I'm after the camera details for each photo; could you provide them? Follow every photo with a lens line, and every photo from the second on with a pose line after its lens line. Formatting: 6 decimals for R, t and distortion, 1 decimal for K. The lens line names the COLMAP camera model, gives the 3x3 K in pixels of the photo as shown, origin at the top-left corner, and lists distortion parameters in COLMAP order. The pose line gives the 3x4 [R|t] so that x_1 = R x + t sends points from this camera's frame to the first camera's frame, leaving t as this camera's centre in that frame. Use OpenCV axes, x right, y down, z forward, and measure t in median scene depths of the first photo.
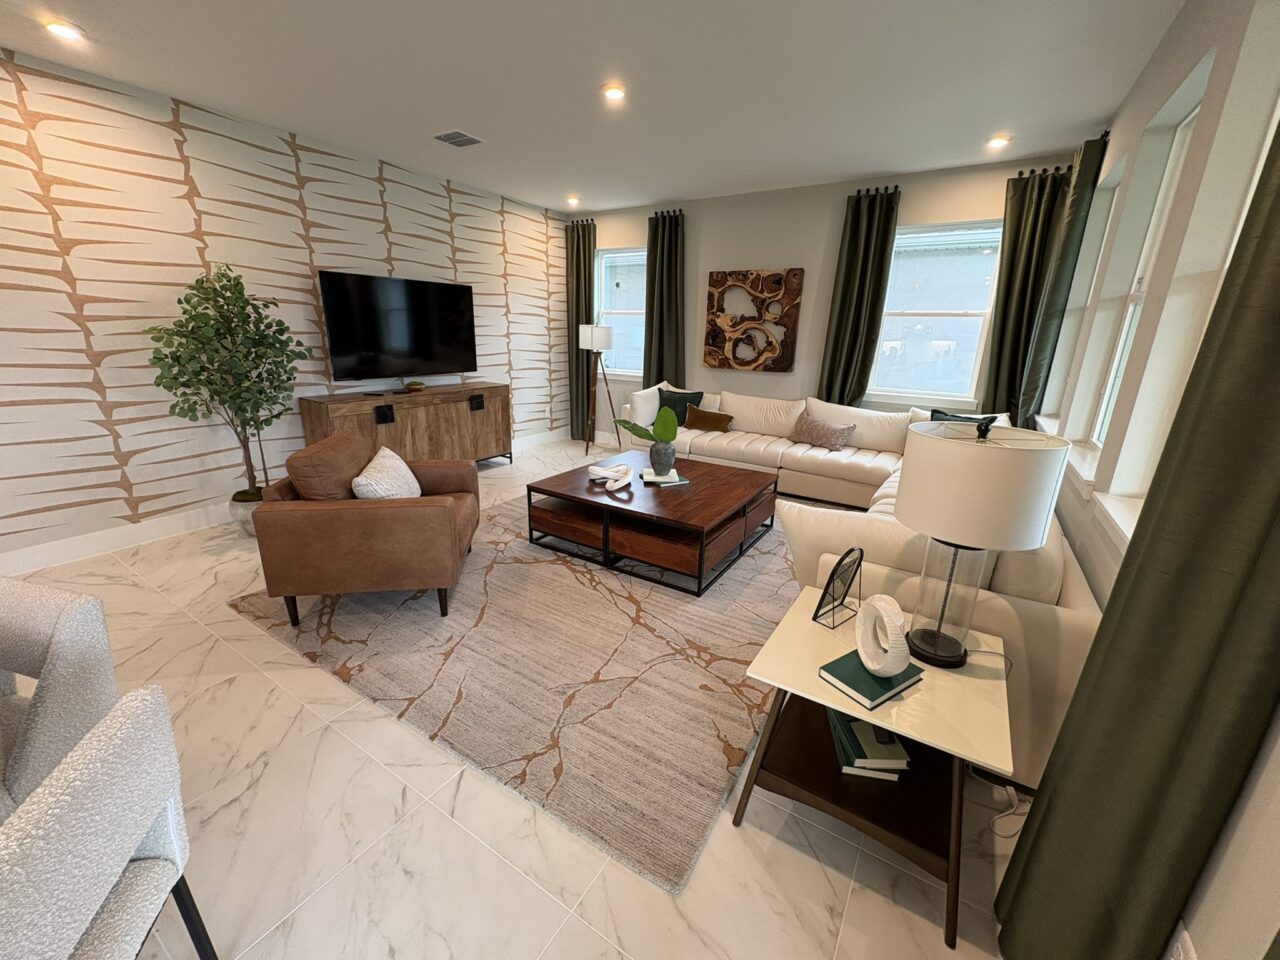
lens RADIAL K [[508.1, 0, 640.0], [0, 508.1, 480.0], [0, 0, 1]] dist [-0.000200, 0.000121]
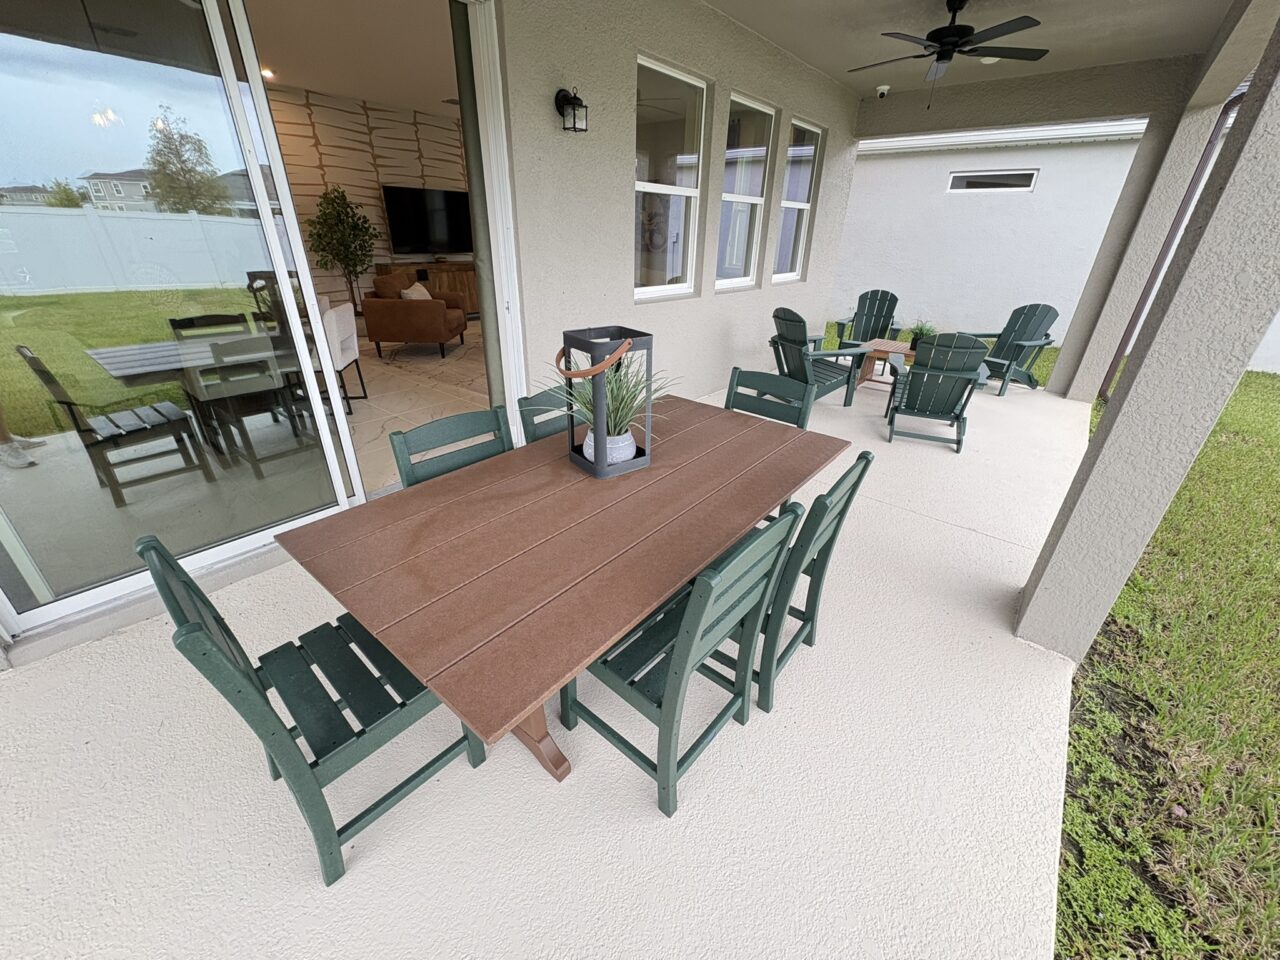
lens RADIAL K [[508.1, 0, 640.0], [0, 508.1, 480.0], [0, 0, 1]] dist [-0.000200, 0.000121]
pose [[0.992460, 0.053052, -0.110488, 0.520275], [-0.034030, 0.985297, 0.167426, 0.276807], [0.117746, -0.162404, 0.979674, -0.812745]]
